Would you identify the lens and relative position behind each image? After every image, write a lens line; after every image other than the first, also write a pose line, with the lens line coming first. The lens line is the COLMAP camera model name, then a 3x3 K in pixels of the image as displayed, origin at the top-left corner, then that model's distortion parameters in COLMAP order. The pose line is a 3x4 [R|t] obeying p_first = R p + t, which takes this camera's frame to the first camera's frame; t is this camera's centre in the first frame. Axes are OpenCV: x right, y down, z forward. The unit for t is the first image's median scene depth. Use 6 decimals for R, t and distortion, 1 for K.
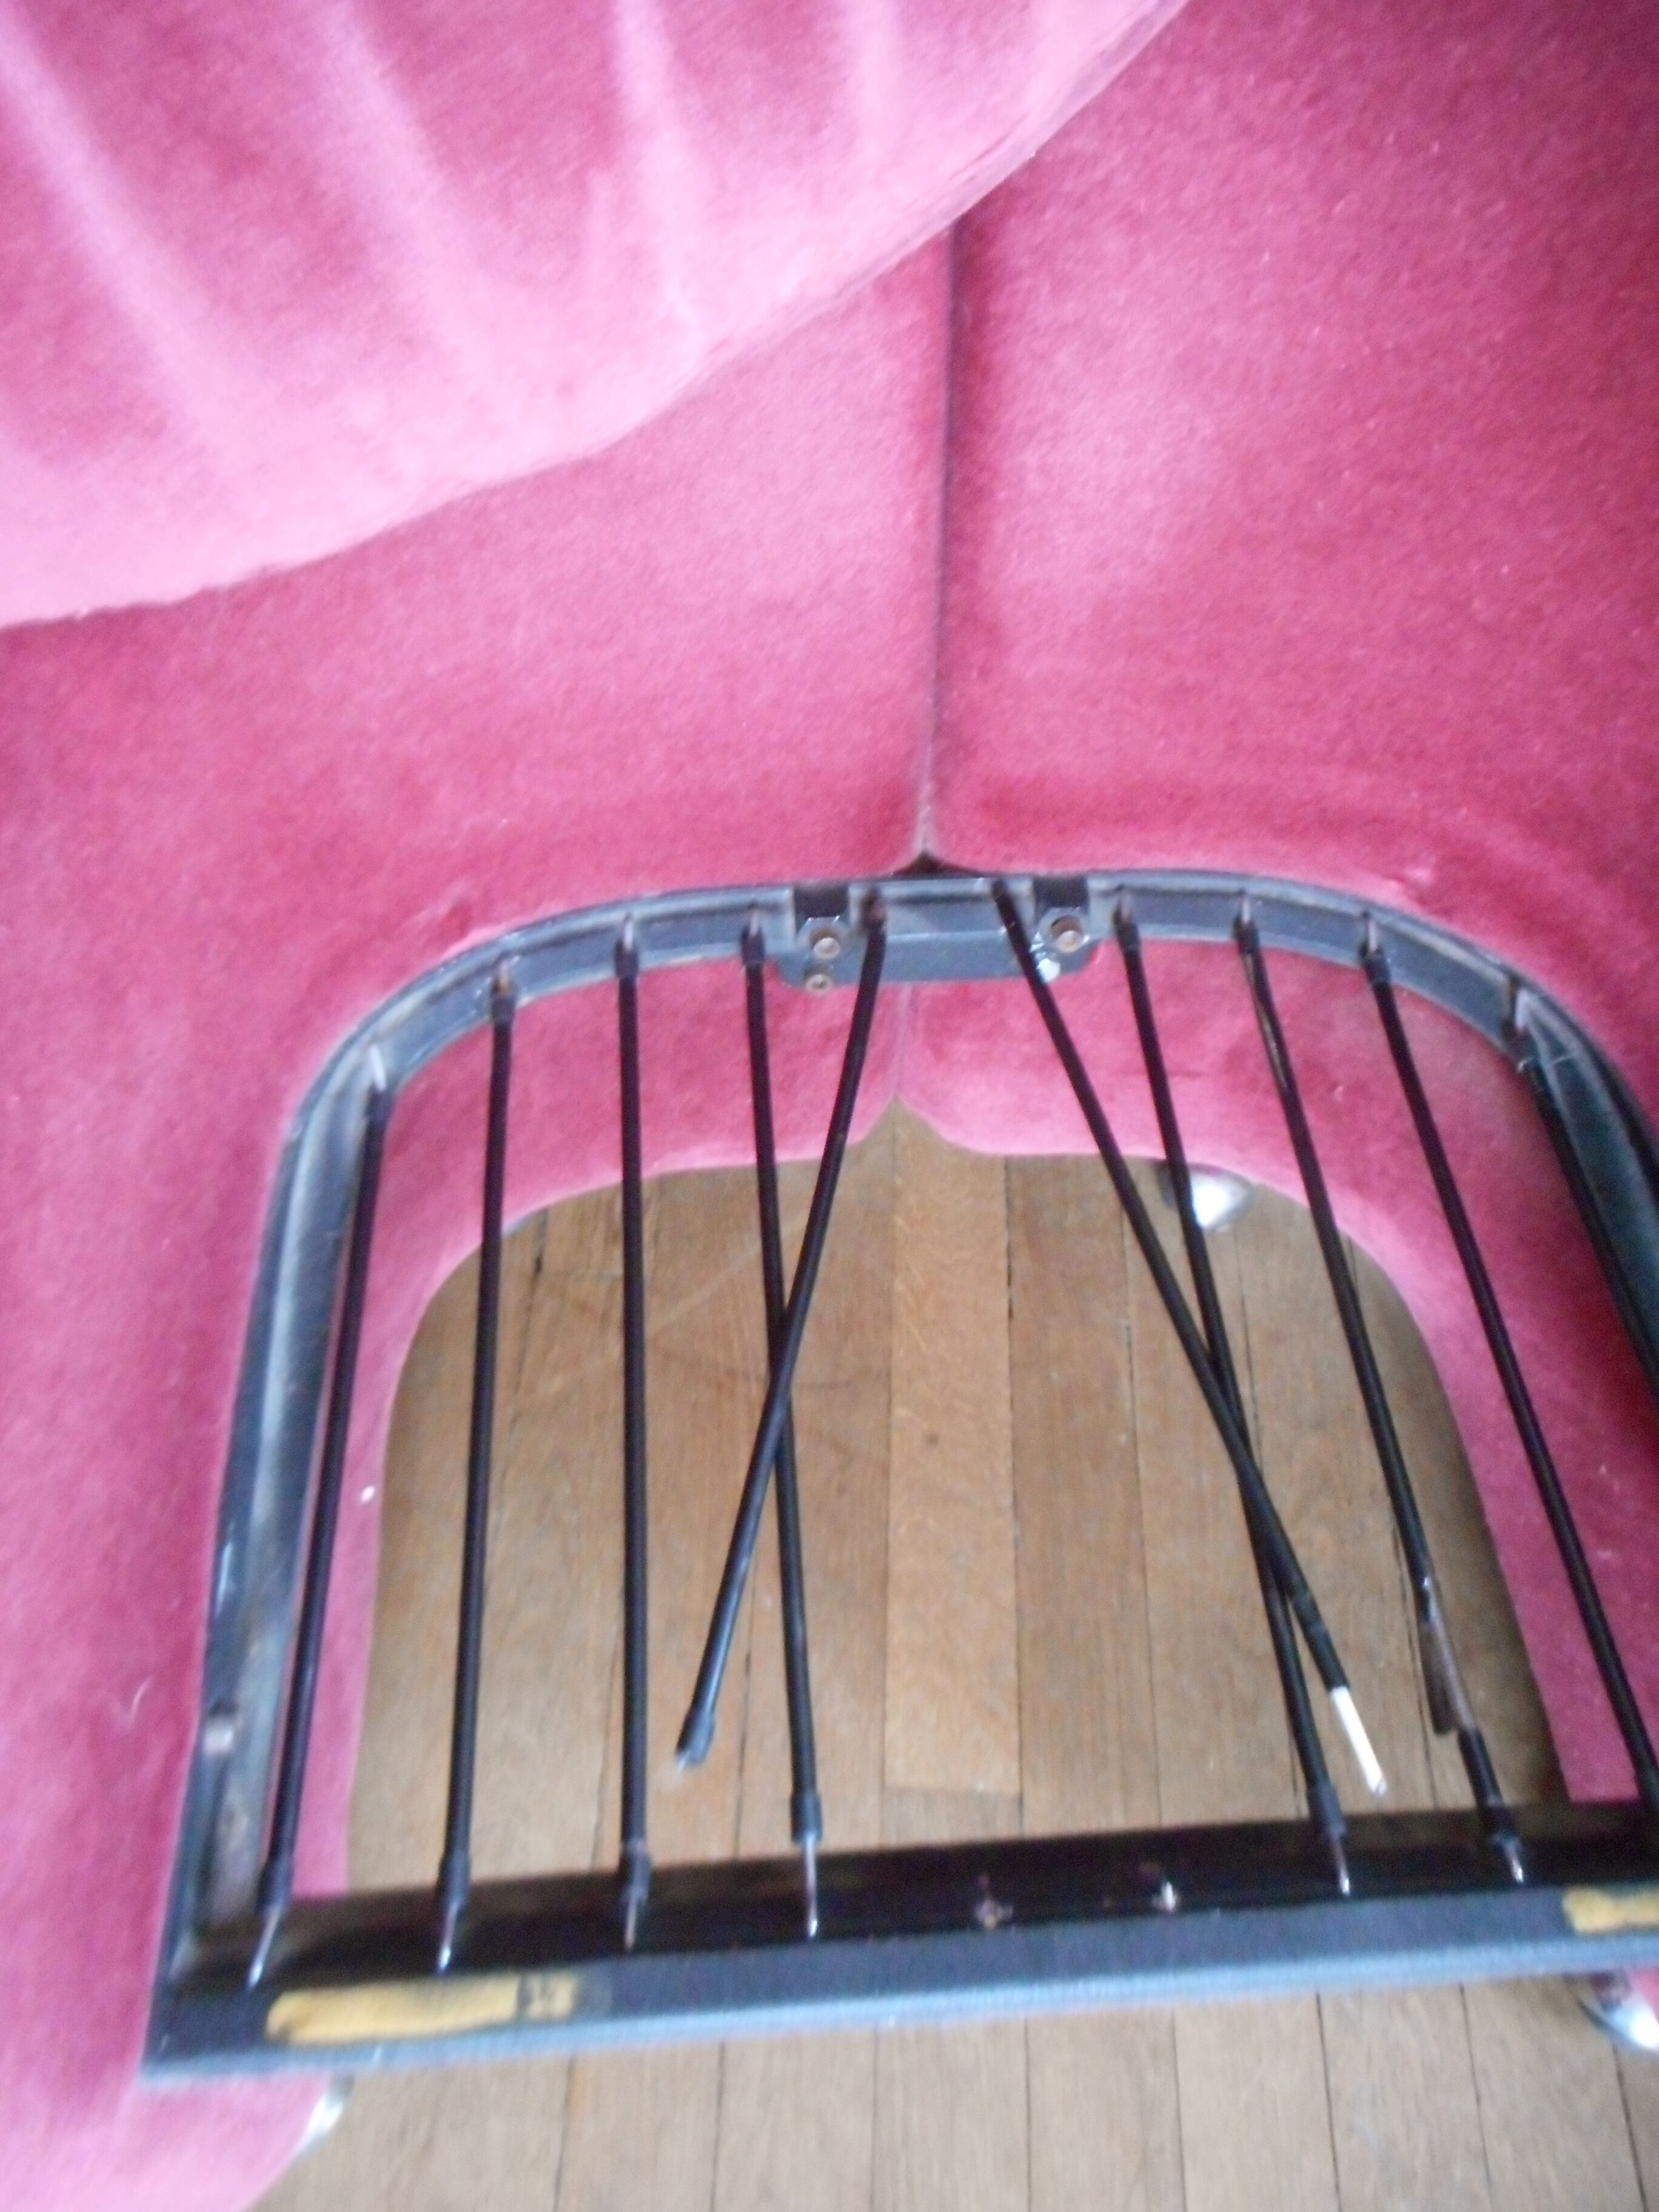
lens RADIAL K [[1609.0, 0, 865.4], [0, 1609.0, 1110.7], [0, 0, 1]] dist [-0.000981, 0.000096]
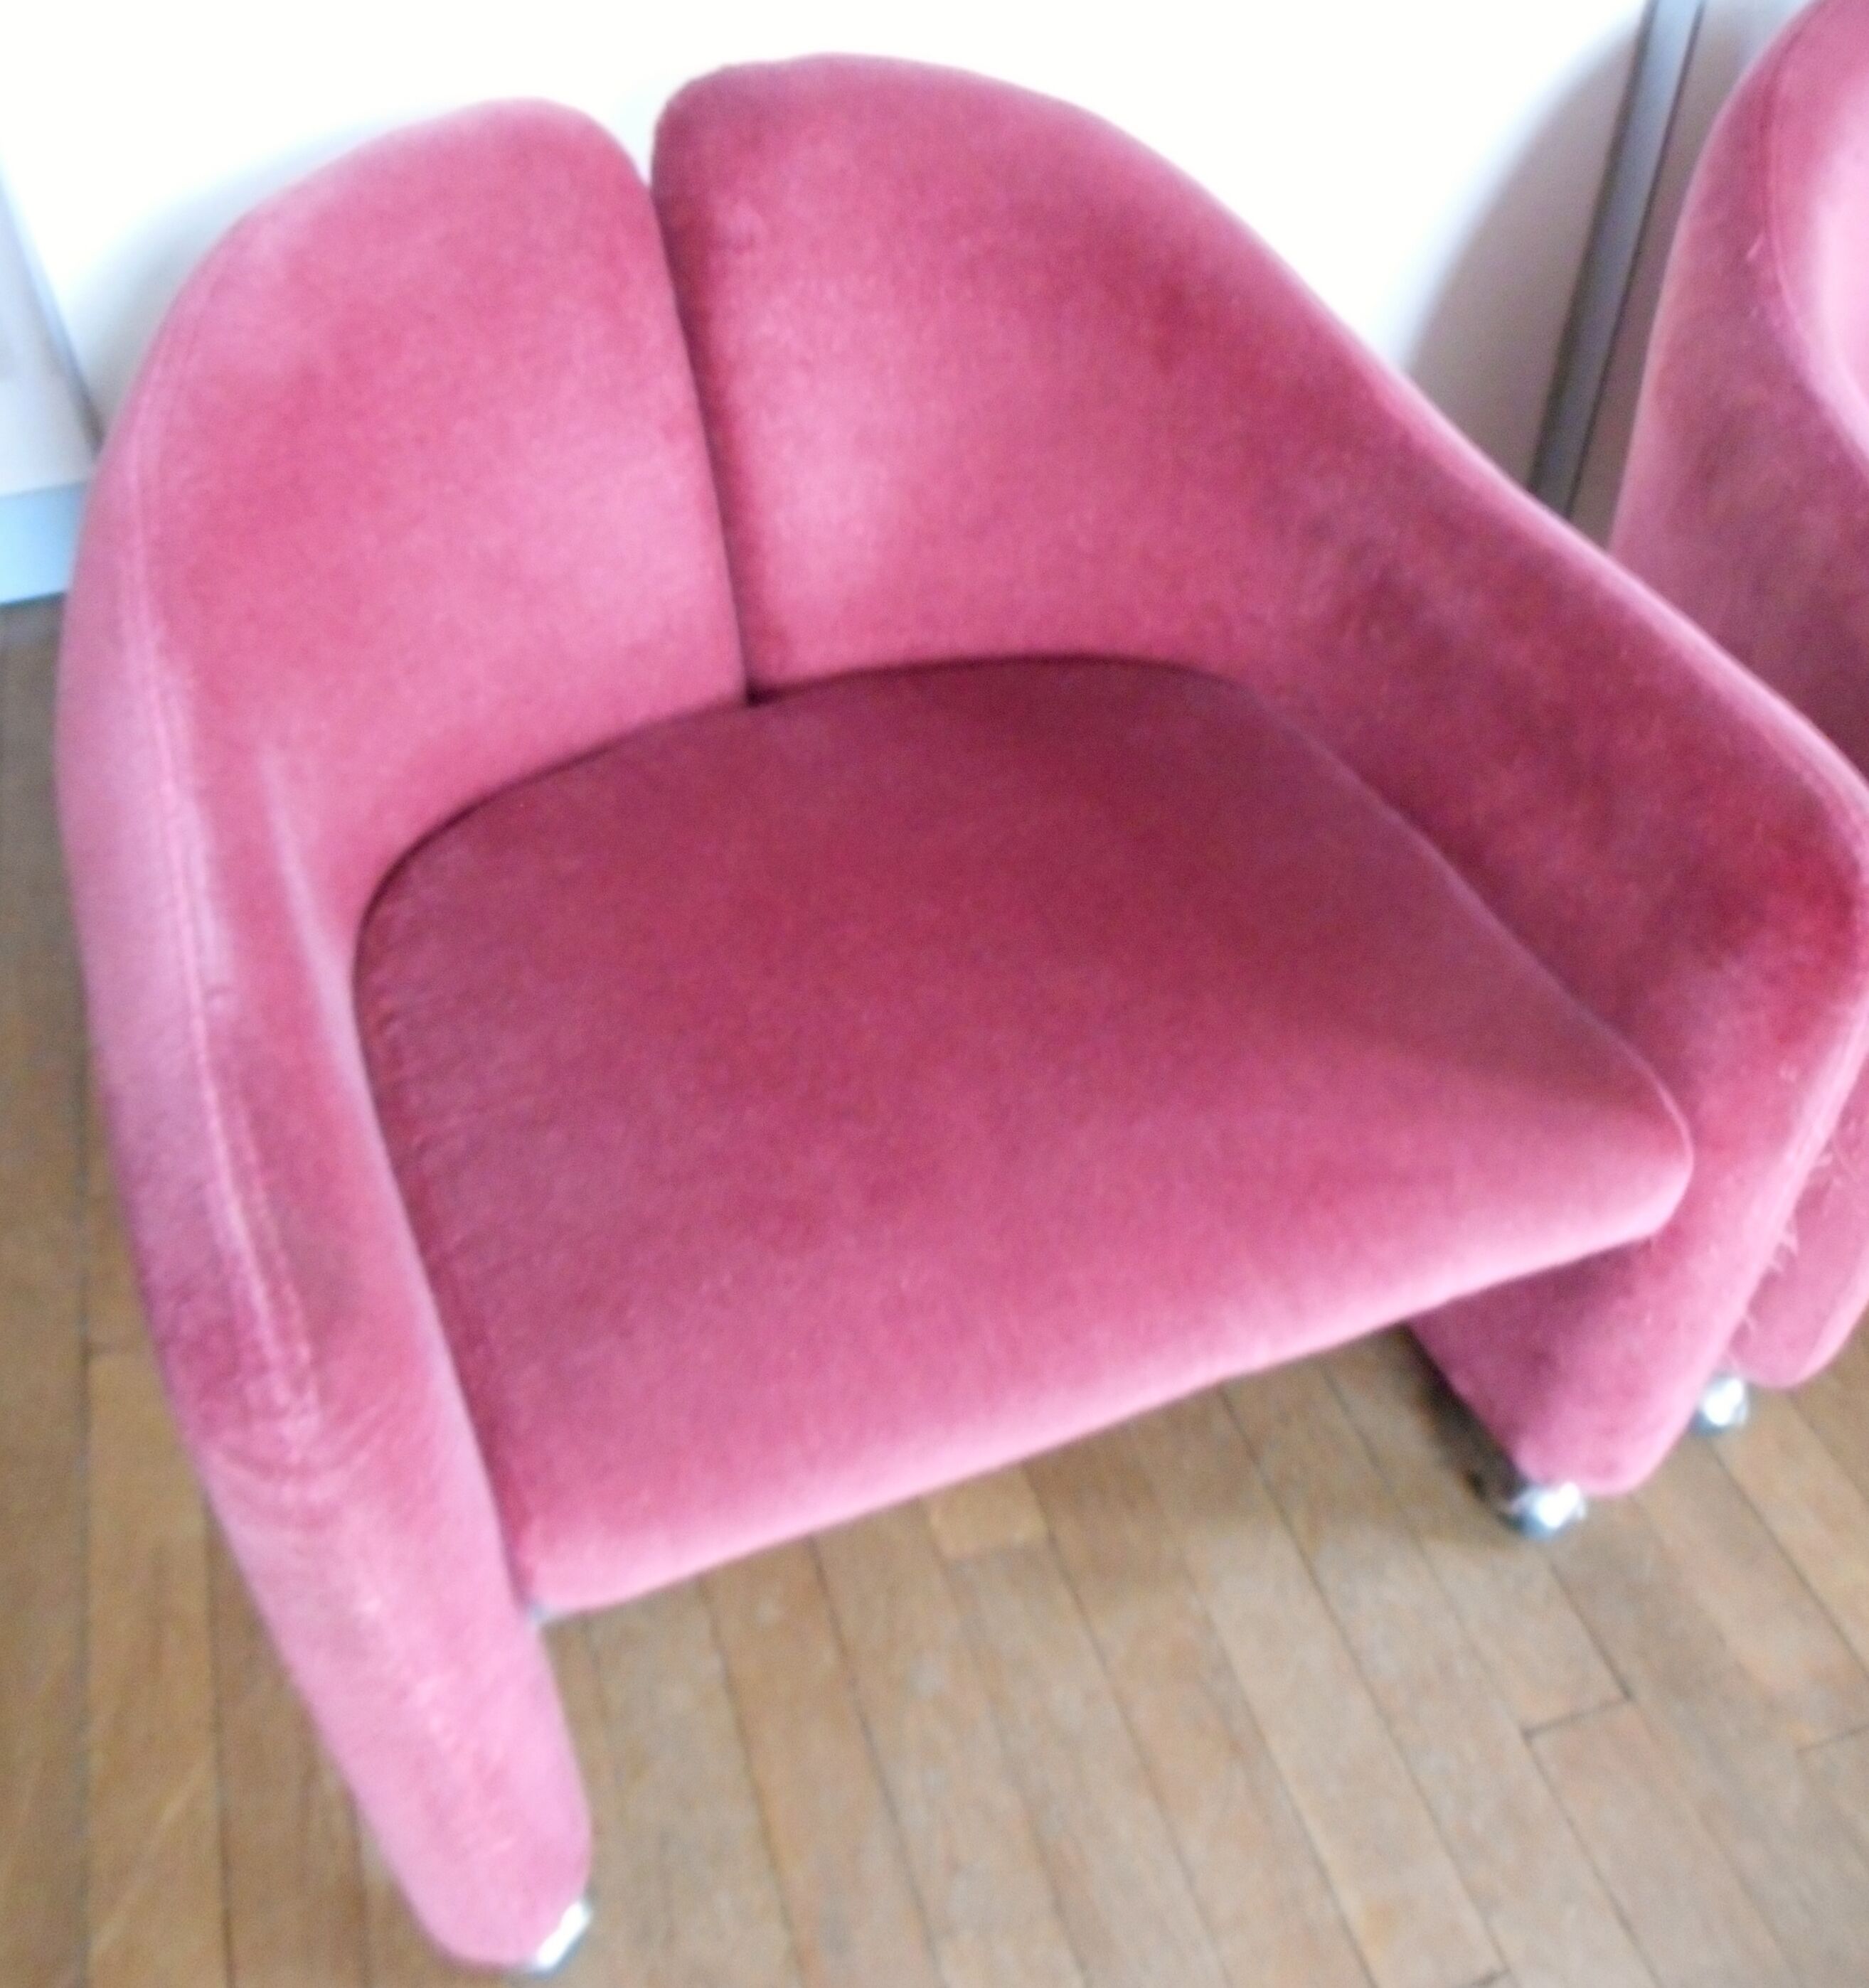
lens RADIAL K [[1907.2, 0, 934.5], [0, 1907.2, 994.0], [0, 0, 1]] dist [-0.008832, 0.008523]
pose [[0.940506, -0.265171, 0.212443, -0.282234], [0.302673, 0.937954, -0.169211, 0.395702], [-0.154392, 0.223445, 0.962411, -0.712369]]
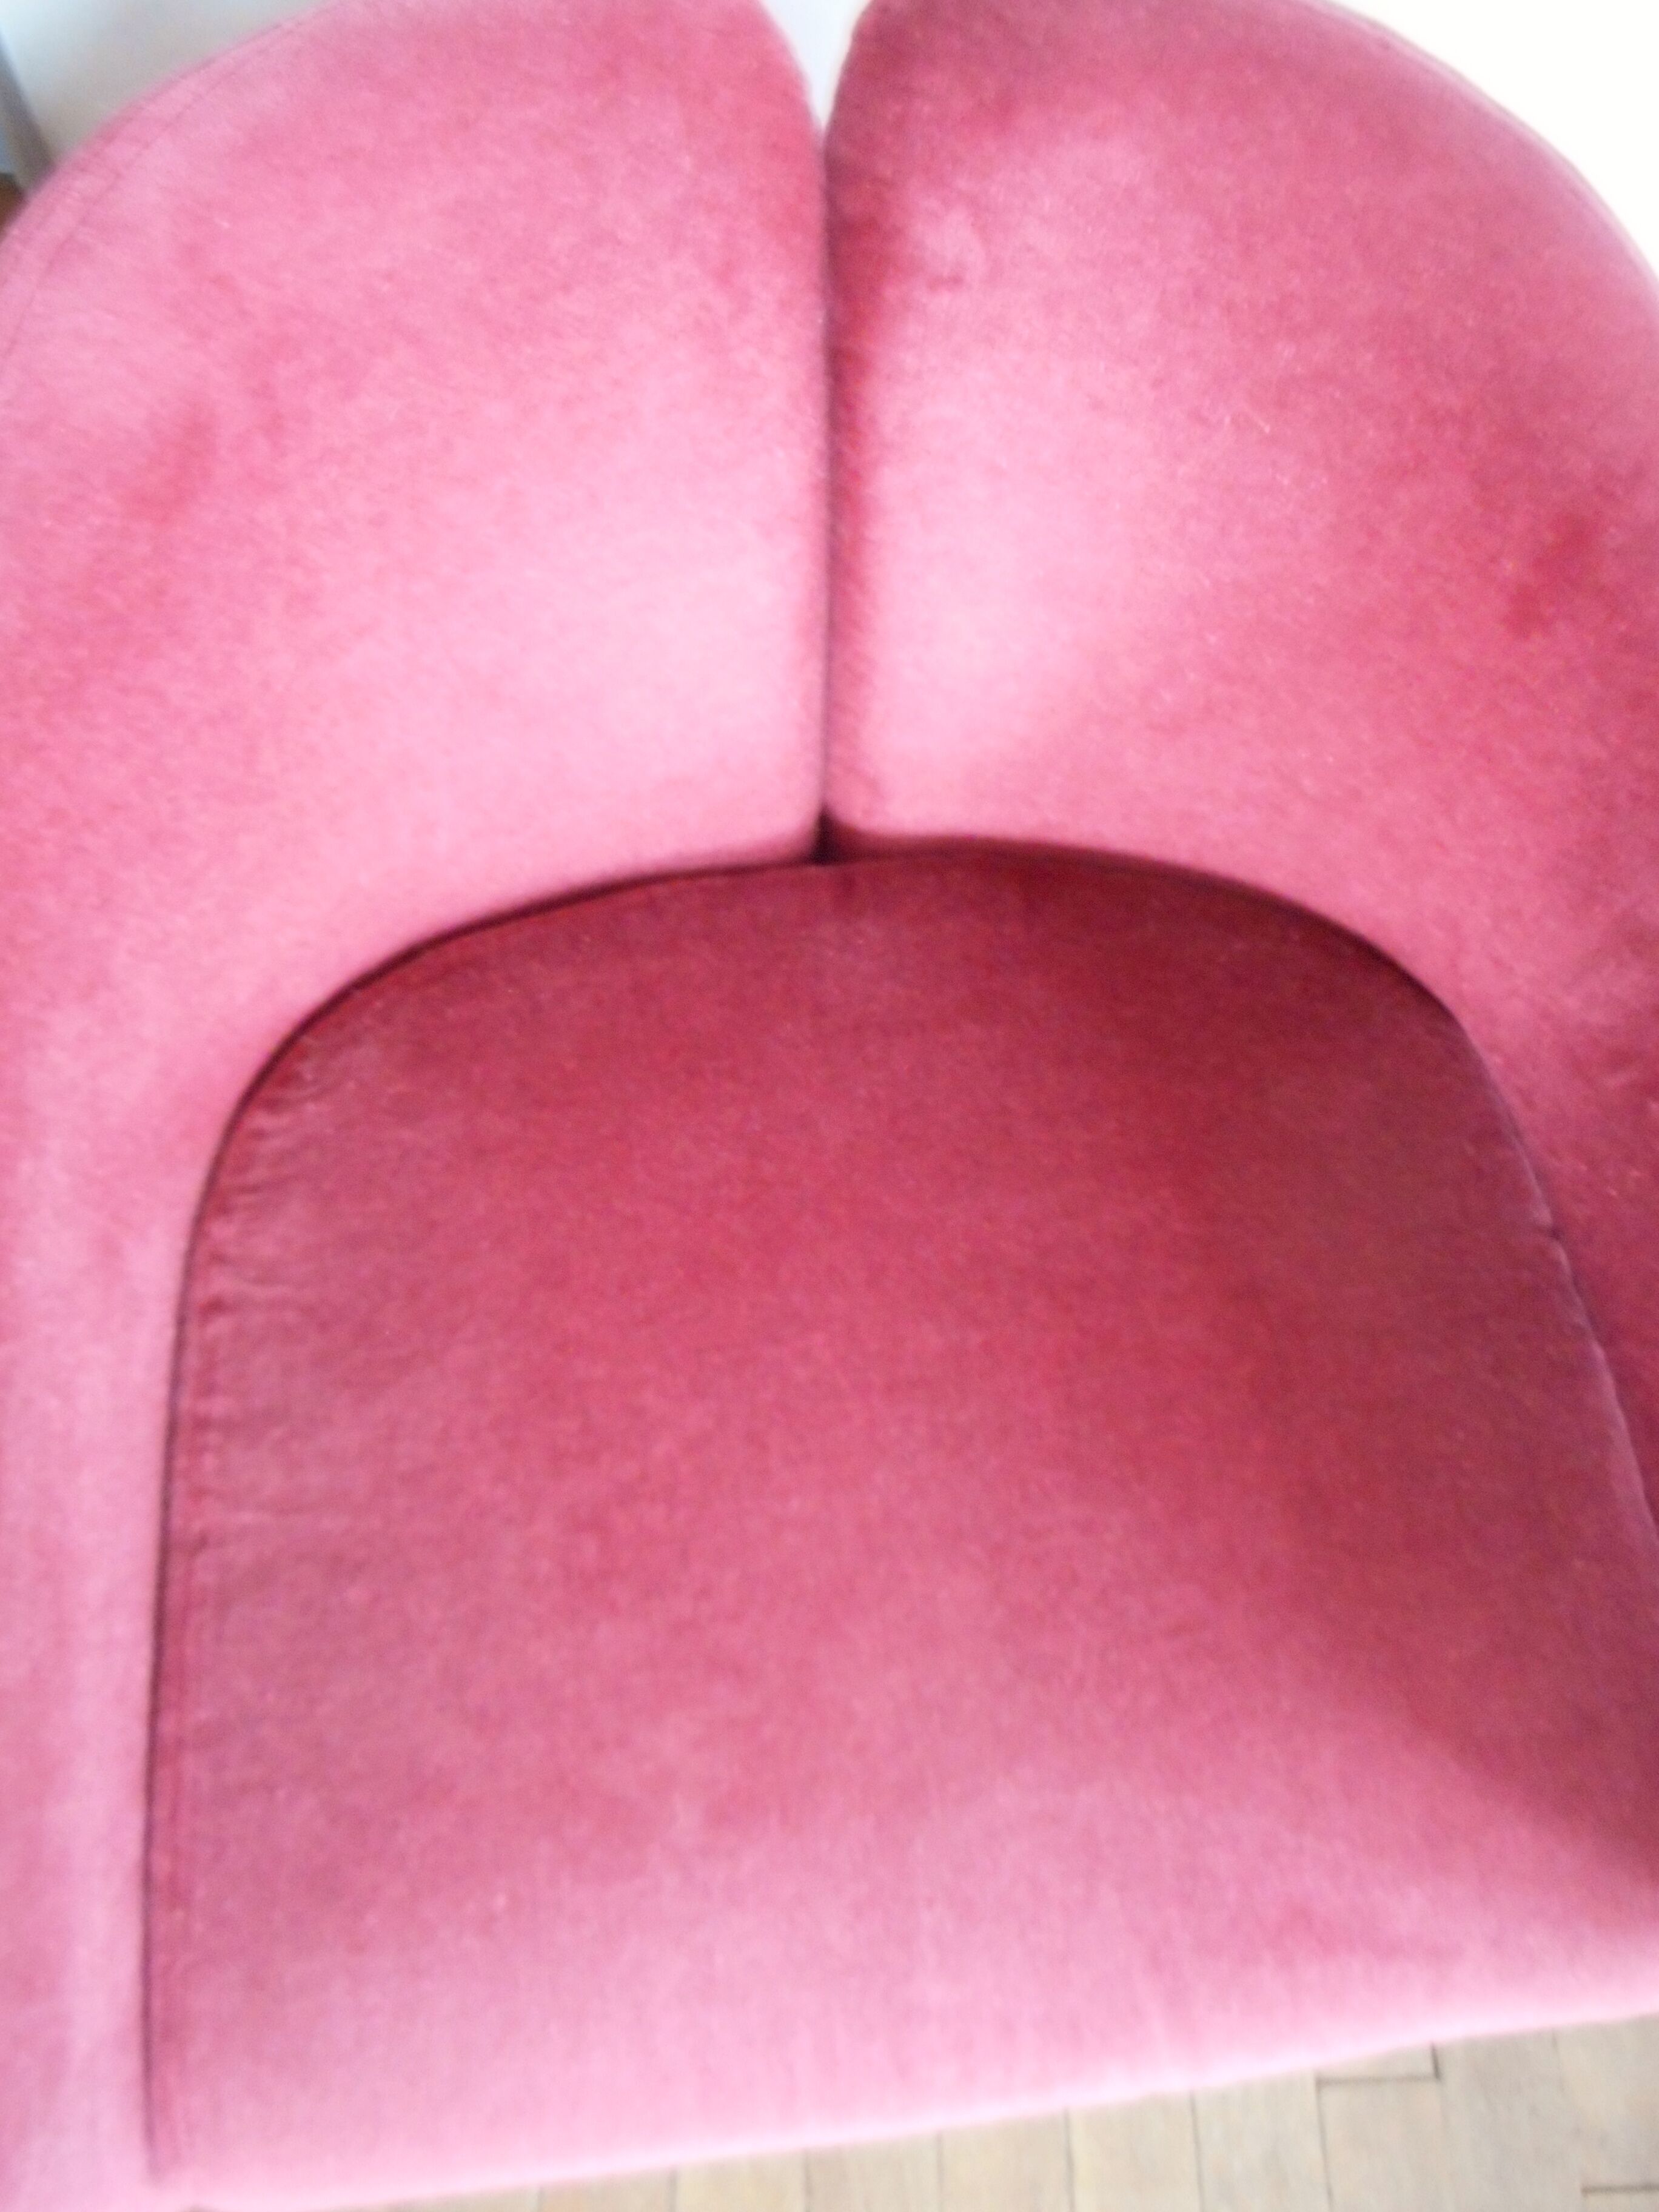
lens RADIAL K [[1609.0, 0, 865.4], [0, 1609.0, 1110.7], [0, 0, 1]] dist [-0.000981, 0.000096]
pose [[0.997009, -0.041773, 0.065023, -0.008866], [0.030114, 0.984821, 0.170938, -0.309750], [-0.071176, -0.168468, 0.983134, -0.127714]]
